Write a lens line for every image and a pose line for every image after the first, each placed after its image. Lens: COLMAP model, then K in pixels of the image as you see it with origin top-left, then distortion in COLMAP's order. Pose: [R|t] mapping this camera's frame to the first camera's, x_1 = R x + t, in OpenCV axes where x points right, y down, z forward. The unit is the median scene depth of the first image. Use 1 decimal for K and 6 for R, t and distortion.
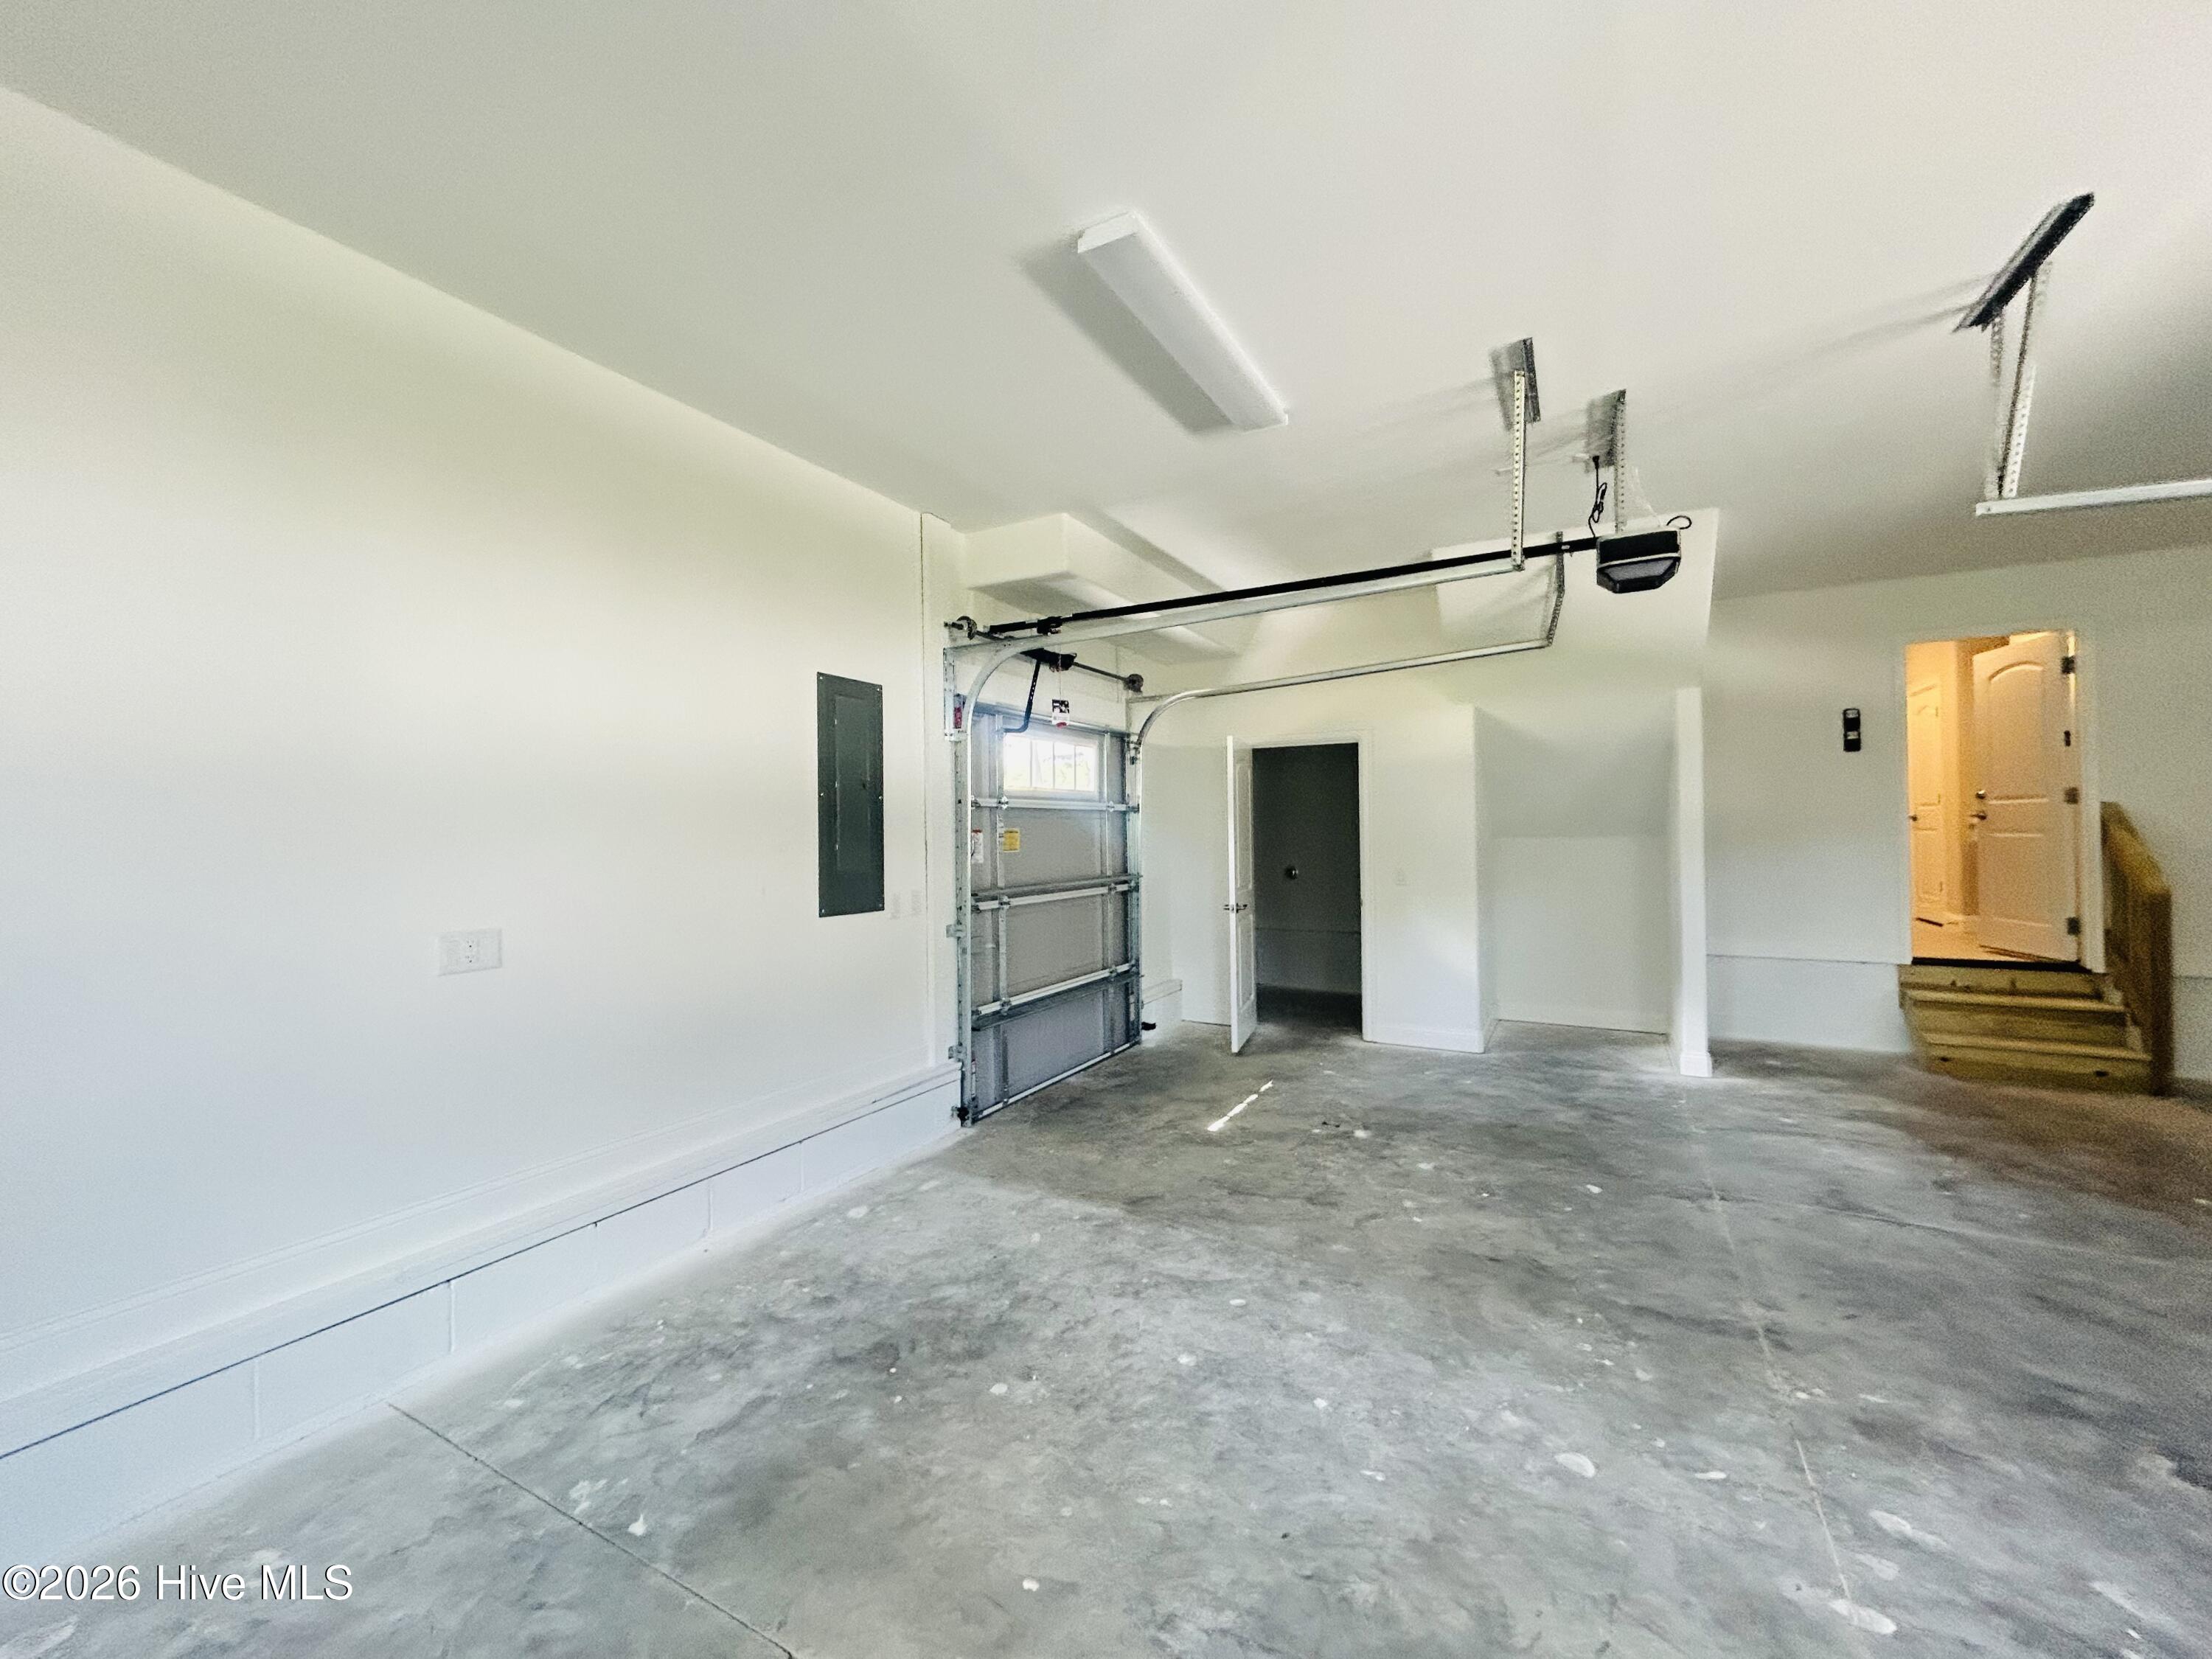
lens RADIAL K [[895.0, 0, 1102.1], [0, 895.0, 825.0], [0, 0, 1]] dist [-0.002419, 0.002334]
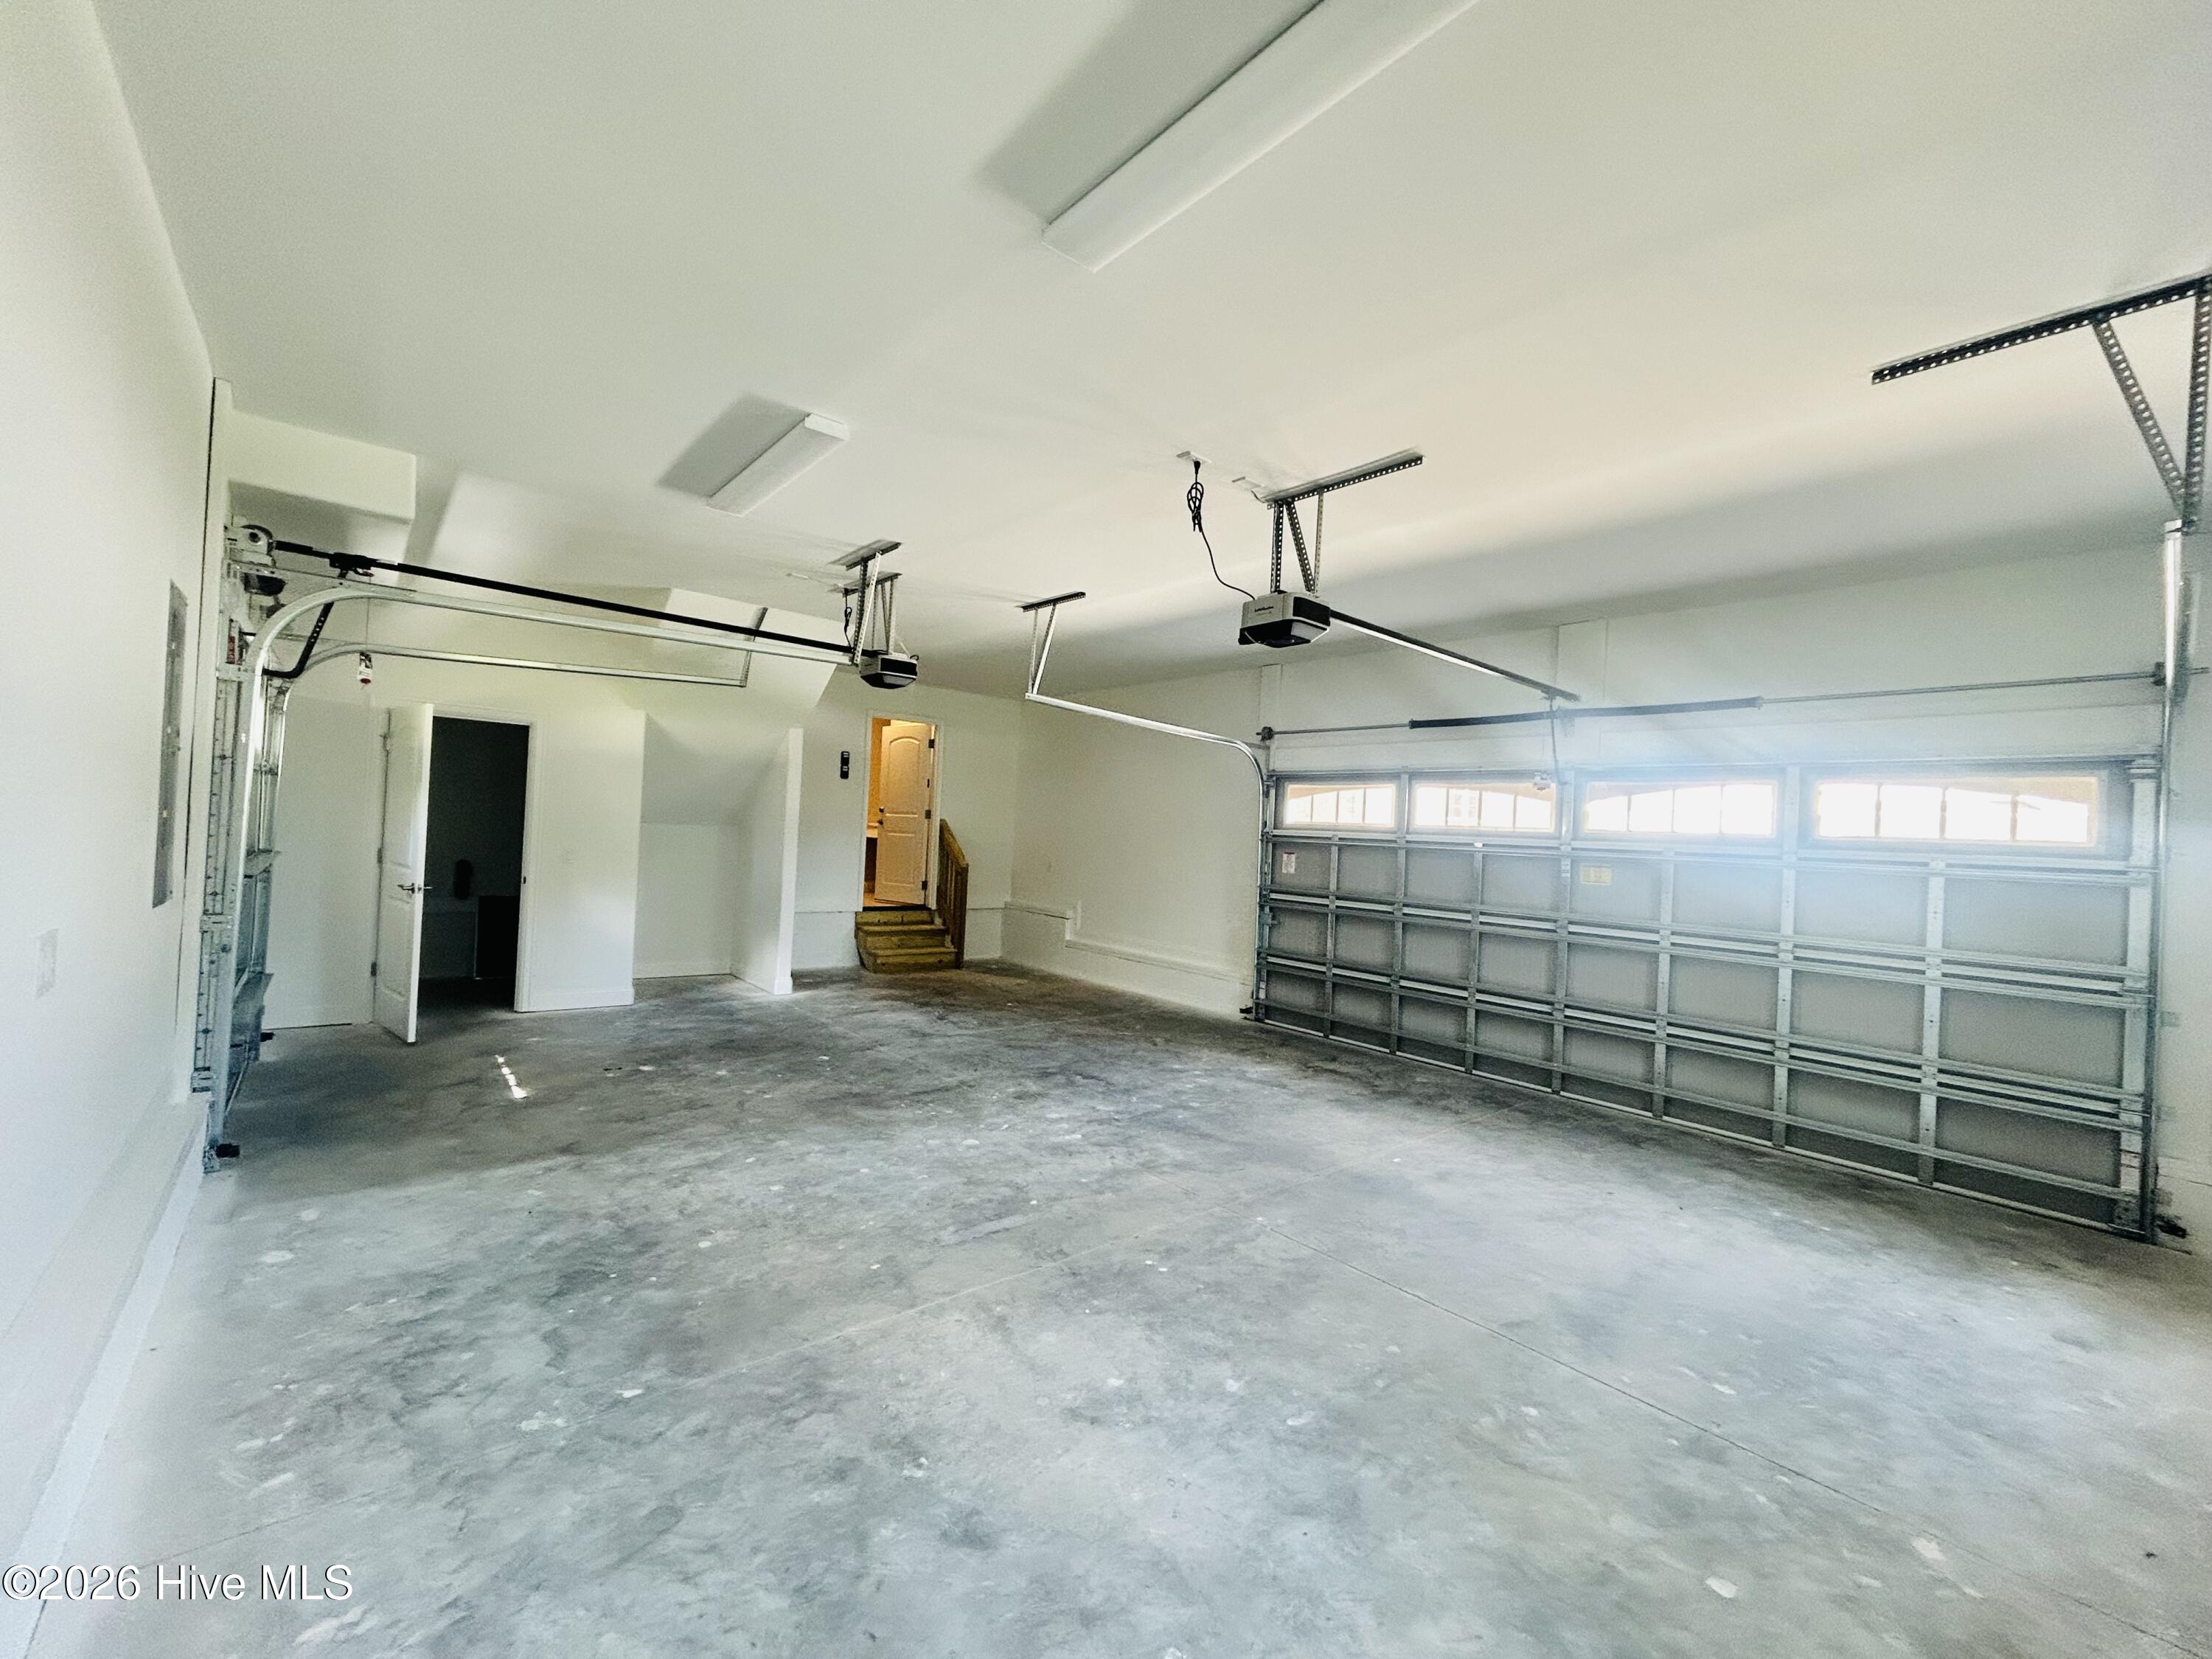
lens RADIAL K [[895.0, 0, 1103.2], [0, 895.0, 827.4], [0, 0, 1]] dist [-0.002419, 0.002334]
pose [[0.356922, 0.035742, 0.933450, -0.935708], [-0.062484, 0.997943, -0.014320, -0.004434], [-0.932042, -0.053214, 0.358421, 0.003318]]
